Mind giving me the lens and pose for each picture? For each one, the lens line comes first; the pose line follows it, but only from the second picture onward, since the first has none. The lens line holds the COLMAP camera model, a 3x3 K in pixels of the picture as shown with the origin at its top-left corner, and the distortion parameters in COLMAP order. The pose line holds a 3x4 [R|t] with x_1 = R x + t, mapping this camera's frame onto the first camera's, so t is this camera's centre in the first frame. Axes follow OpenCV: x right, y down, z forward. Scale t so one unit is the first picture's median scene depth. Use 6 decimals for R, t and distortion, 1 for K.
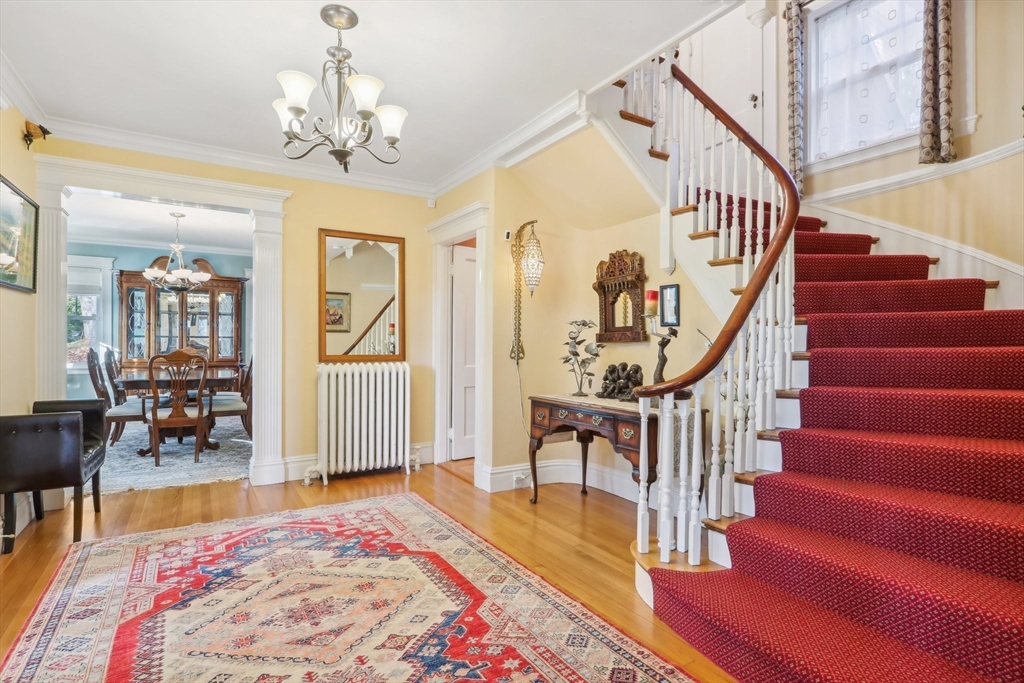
lens RADIAL K [[522.3, 0, 511.7], [0, 522.3, 342.2], [0, 0, 1]] dist [-0.003135, -0.001393]
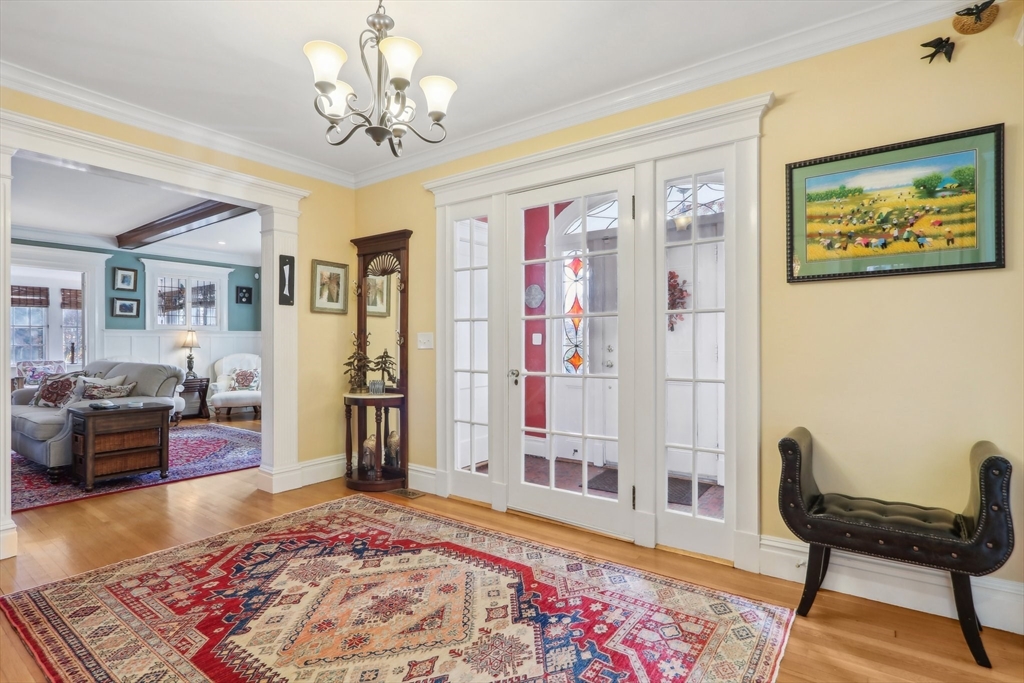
lens RADIAL K [[502.0, 0, 509.6], [0, 502.0, 341.0], [0, 0, 1]] dist [-0.011998, 0.001838]
pose [[-0.925013, -0.006030, -0.379888, -0.193428], [-0.005765, 0.999982, -0.001836, -0.009531], [0.379892, 0.000492, -0.925031, 1.755470]]
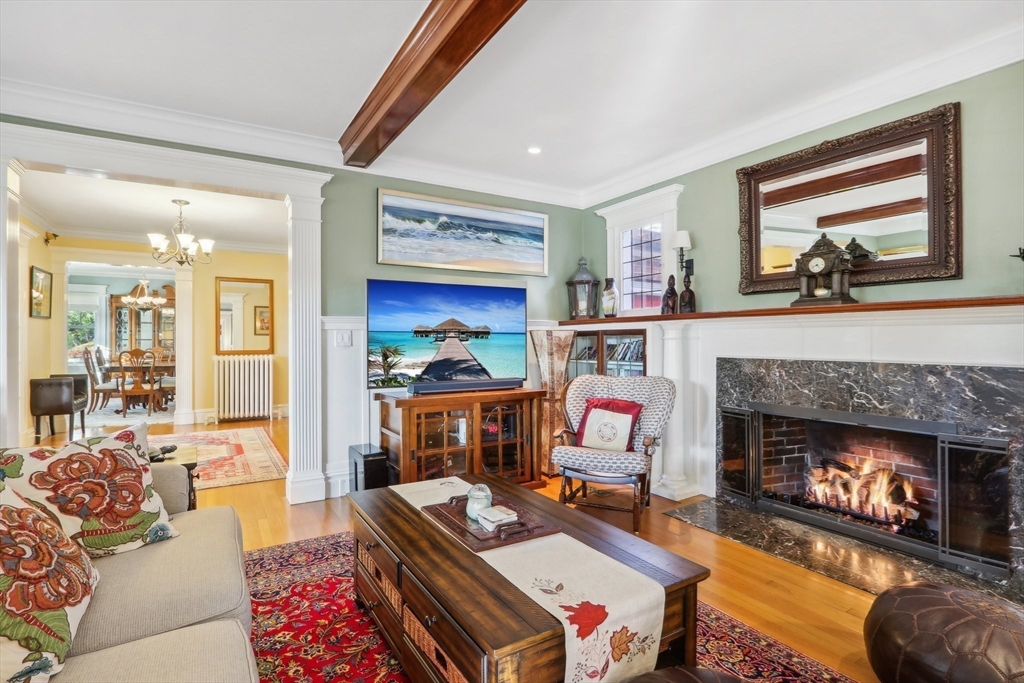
lens RADIAL K [[502.0, 0, 514.4], [0, 502.0, 337.9], [0, 0, 1]] dist [-0.011998, 0.001838]
pose [[0.999969, -0.006310, 0.004735, 1.070333], [0.006339, 0.999961, -0.006195, -0.002518], [-0.004696, 0.006225, 0.999970, -1.148242]]
